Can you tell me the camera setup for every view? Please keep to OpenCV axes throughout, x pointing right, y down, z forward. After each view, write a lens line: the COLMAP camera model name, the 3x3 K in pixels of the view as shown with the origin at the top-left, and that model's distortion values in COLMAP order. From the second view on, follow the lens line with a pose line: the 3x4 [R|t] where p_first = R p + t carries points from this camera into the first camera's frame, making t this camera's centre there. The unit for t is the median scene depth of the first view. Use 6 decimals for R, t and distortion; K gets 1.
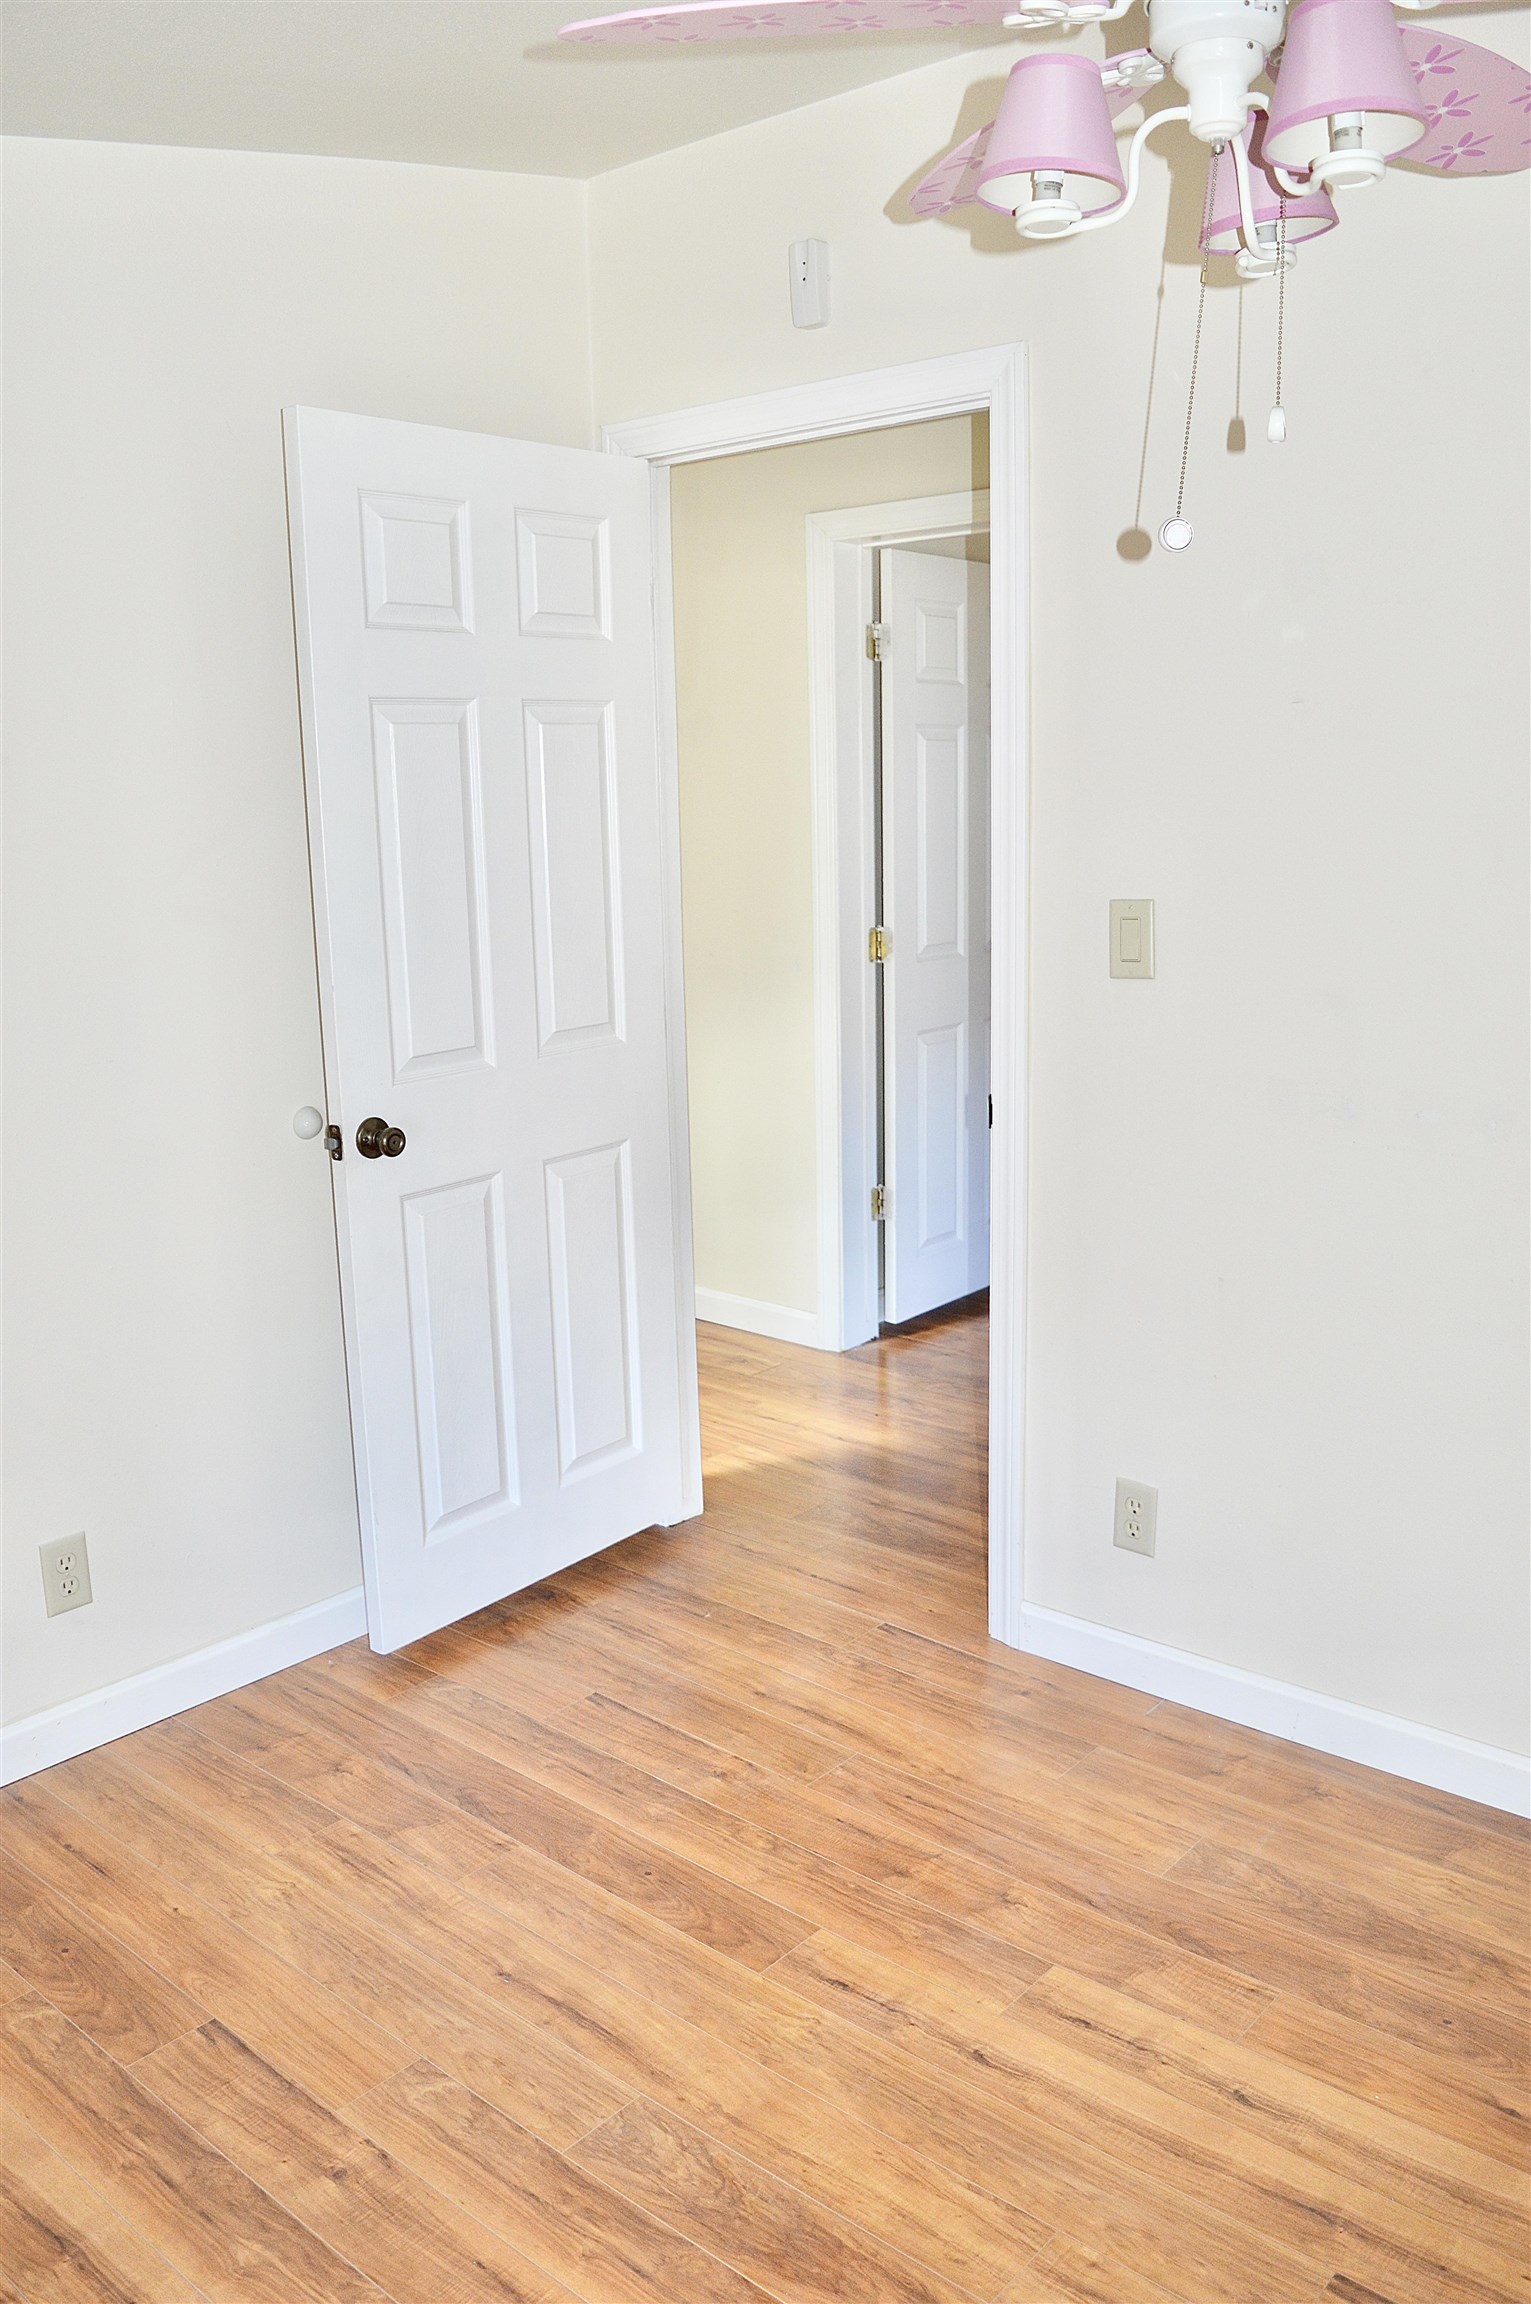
lens RADIAL K [[1836.1, 0, 767.1], [0, 1836.1, 1042.1], [0, 0, 1]] dist [-0.010034, -0.052299]
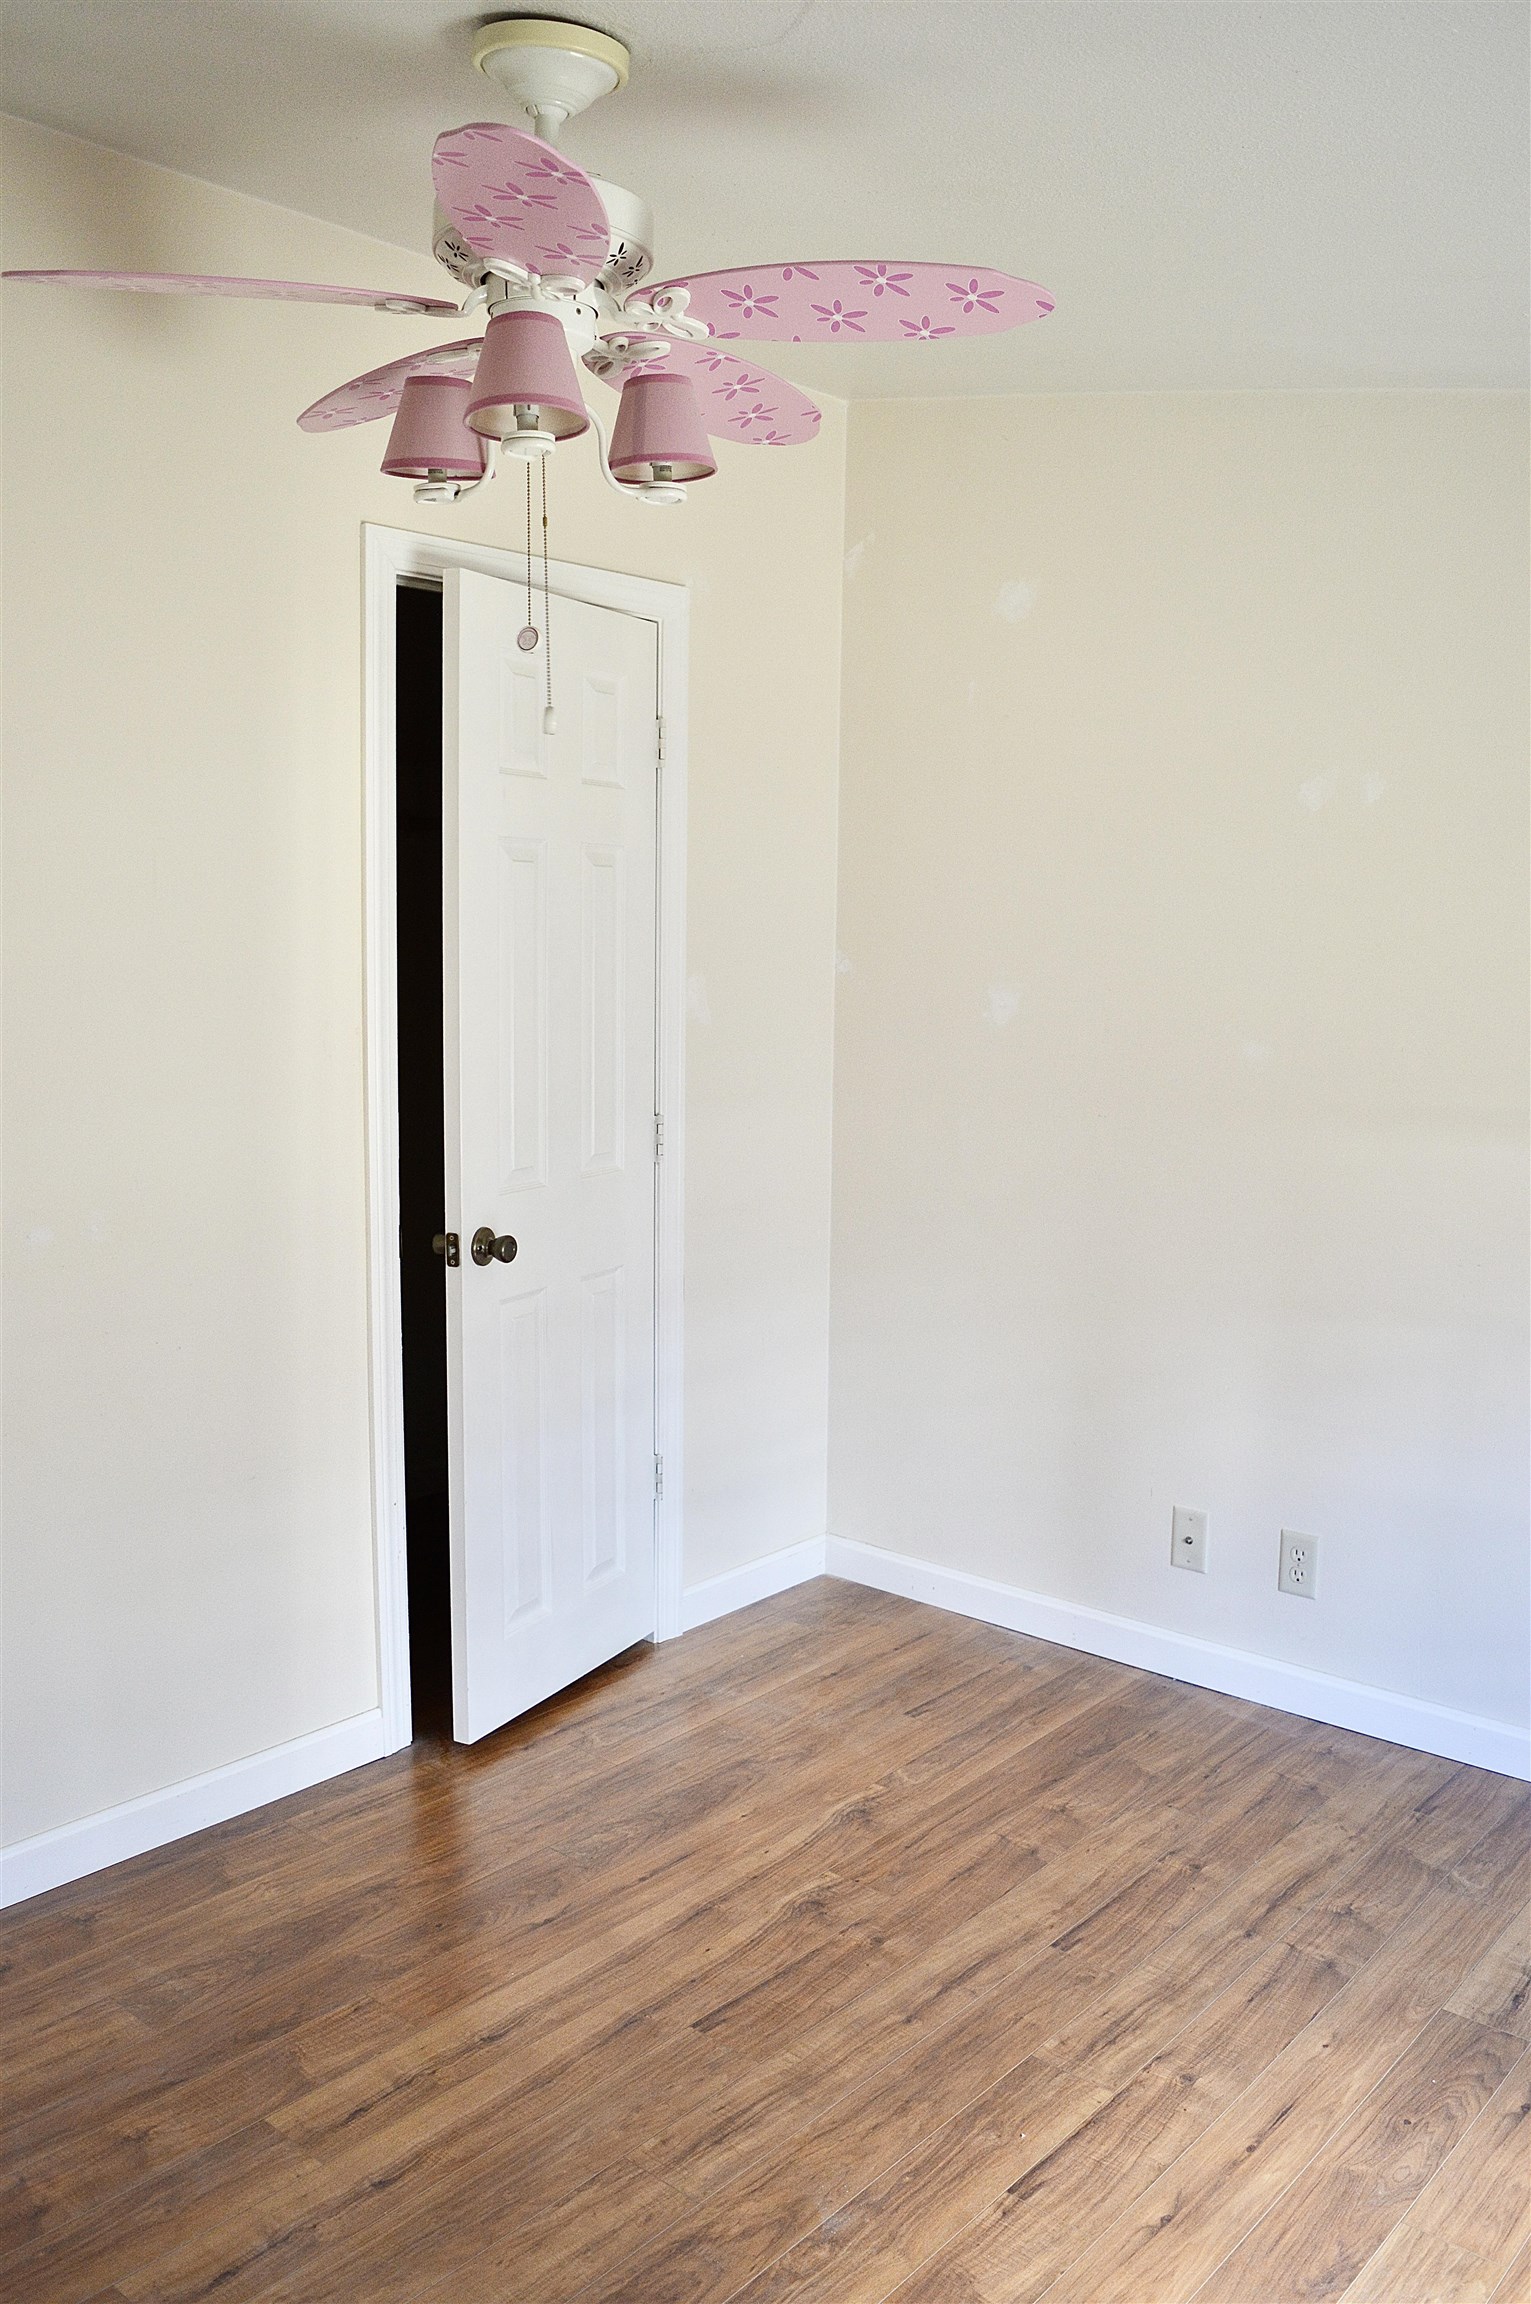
lens RADIAL K [[1823.7, 0, 781.7], [0, 1823.7, 1160.2], [0, 0, 1]] dist [-0.097534, 0.010592]
pose [[-0.009670, -0.104049, 0.994525, -0.828284], [0.131684, 0.985777, 0.104414, -0.064148], [-0.991245, 0.131972, 0.004169, 0.757628]]
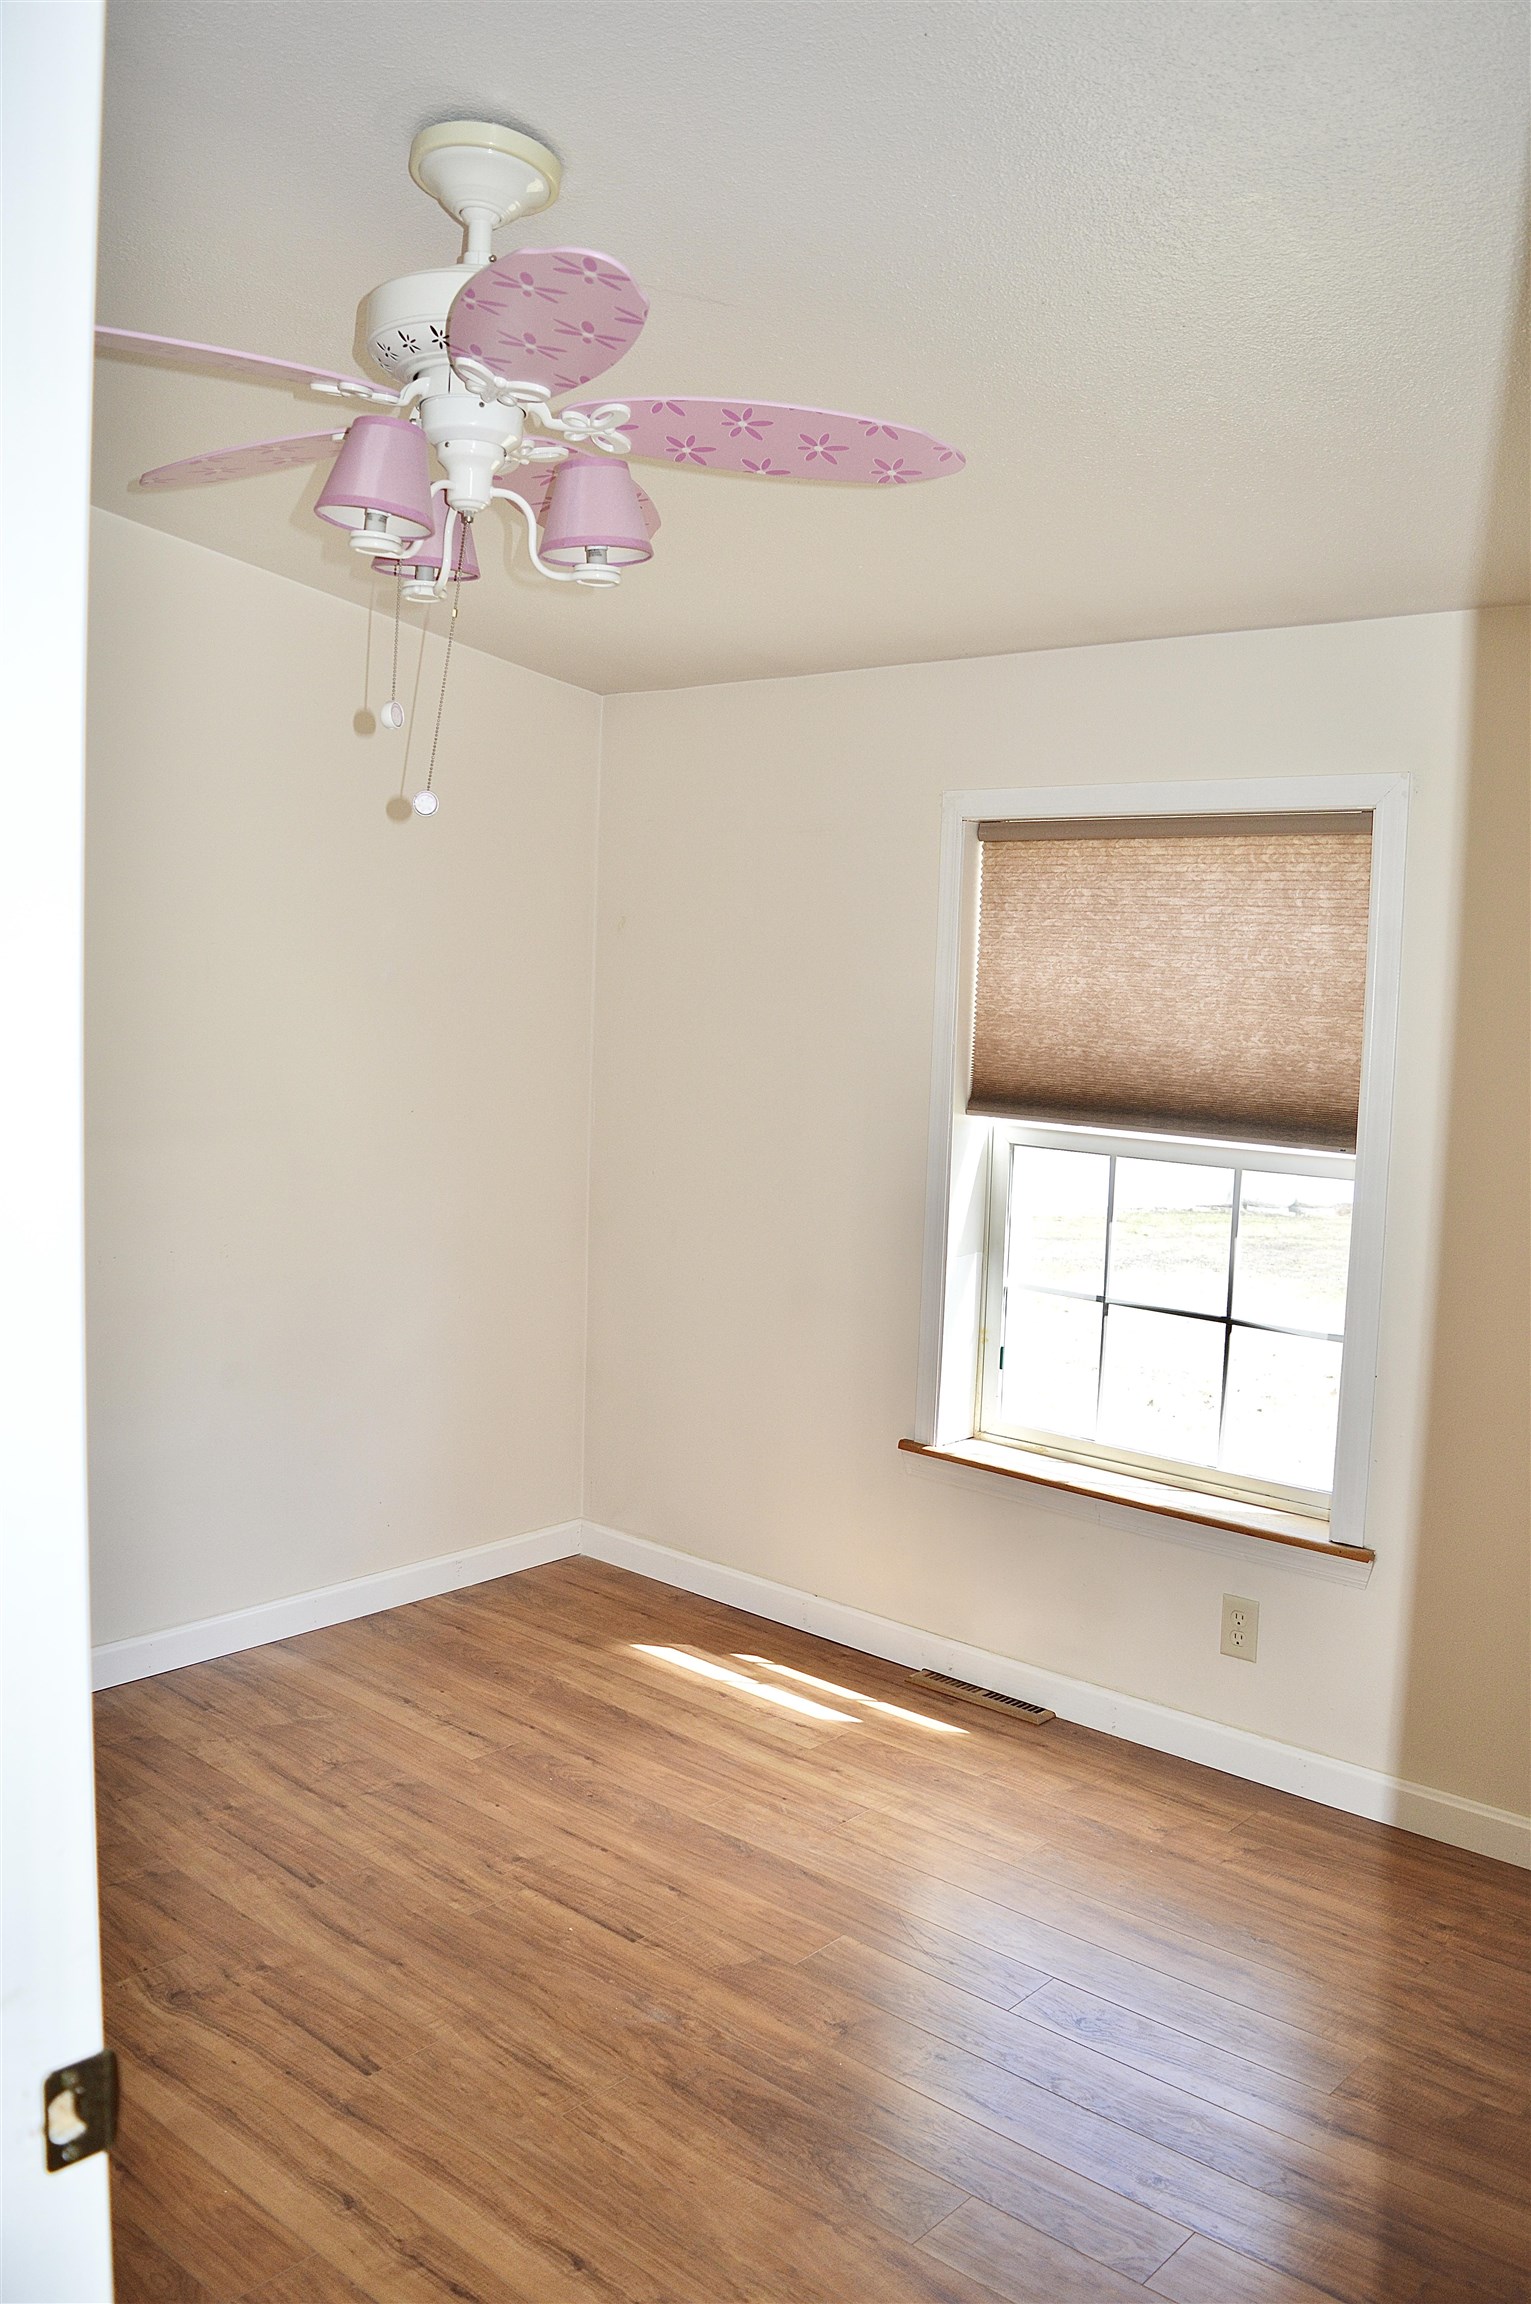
lens RADIAL K [[1823.7, 0, 781.7], [0, 1823.7, 1160.2], [0, 0, 1]] dist [-0.097534, 0.010592]
pose [[-0.999938, -0.010764, -0.002913, 0.015581], [-0.011149, 0.969835, 0.243507, -0.278001], [0.000204, 0.243525, -0.969895, 1.904555]]
